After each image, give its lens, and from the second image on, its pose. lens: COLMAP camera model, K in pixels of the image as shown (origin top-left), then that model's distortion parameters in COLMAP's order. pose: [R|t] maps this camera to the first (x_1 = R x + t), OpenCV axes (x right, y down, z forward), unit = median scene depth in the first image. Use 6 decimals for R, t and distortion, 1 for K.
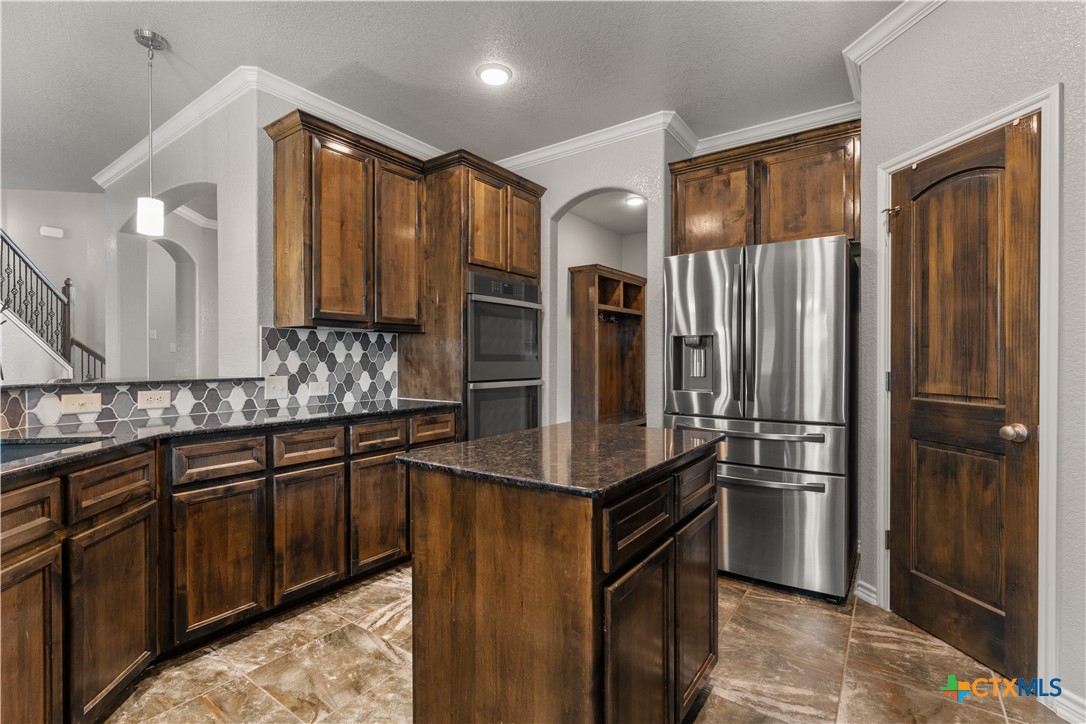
lens RADIAL K [[500.1, 0, 543.0], [0, 500.1, 362.0], [0, 0, 1]] dist [-0.003231, -0.000104]
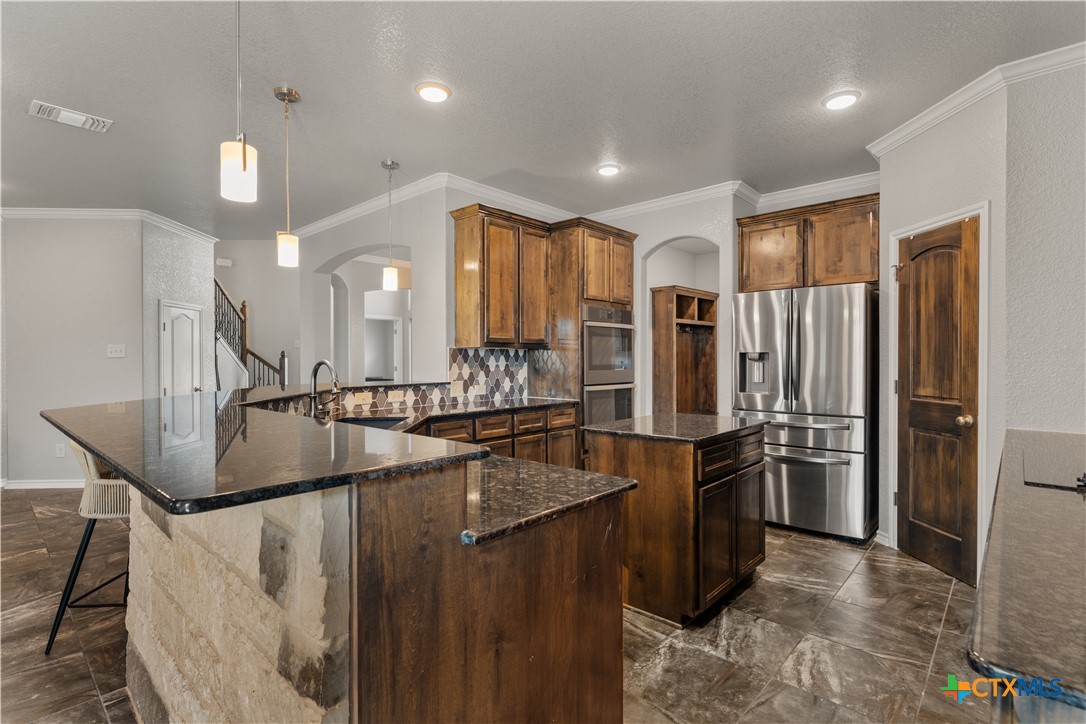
lens RADIAL K [[524.0, 0, 543.0], [0, 524.0, 362.0], [0, 0, 1]] dist [-0.000888, -0.000407]
pose [[0.993074, -0.001352, -0.117480, -0.100738], [0.001397, 0.999999, 0.000299, -0.026722], [0.117480, -0.000461, 0.993075, -0.471123]]
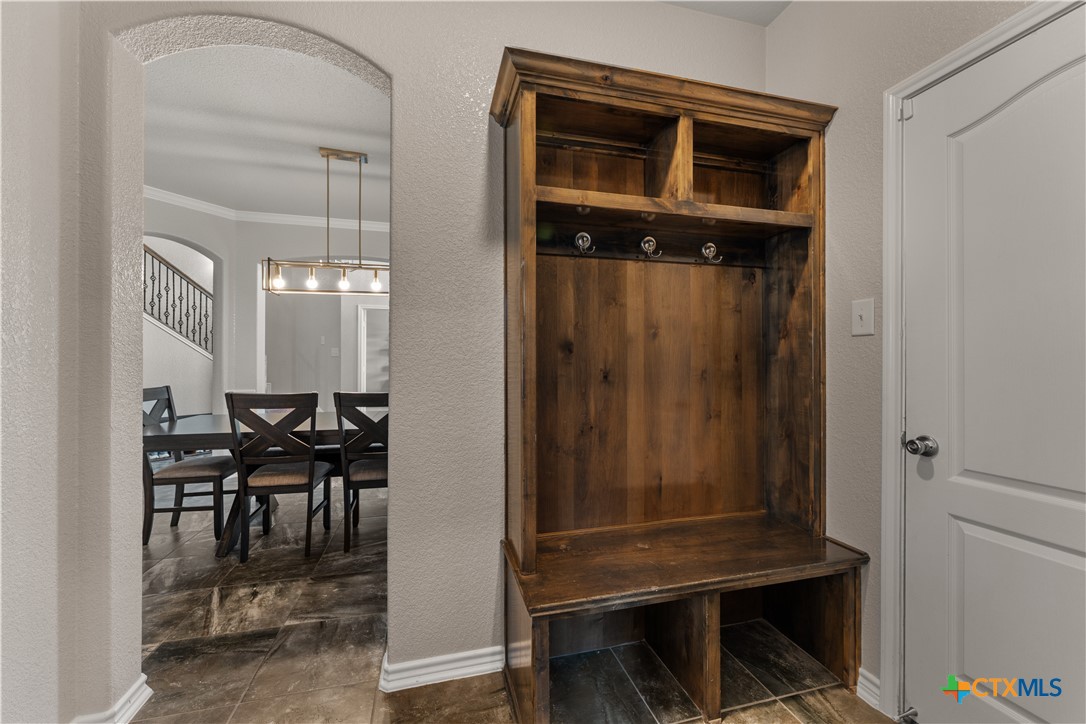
lens RADIAL K [[441.6, 0, 547.5], [0, 441.6, 358.1], [0, 0, 1]] dist [-0.003117, -0.000246]
pose [[0.771425, -0.003086, -0.636312, 0.531168], [-0.002137, 0.999970, -0.007441, -0.015901], [0.636316, 0.007100, 0.771396, 1.444412]]
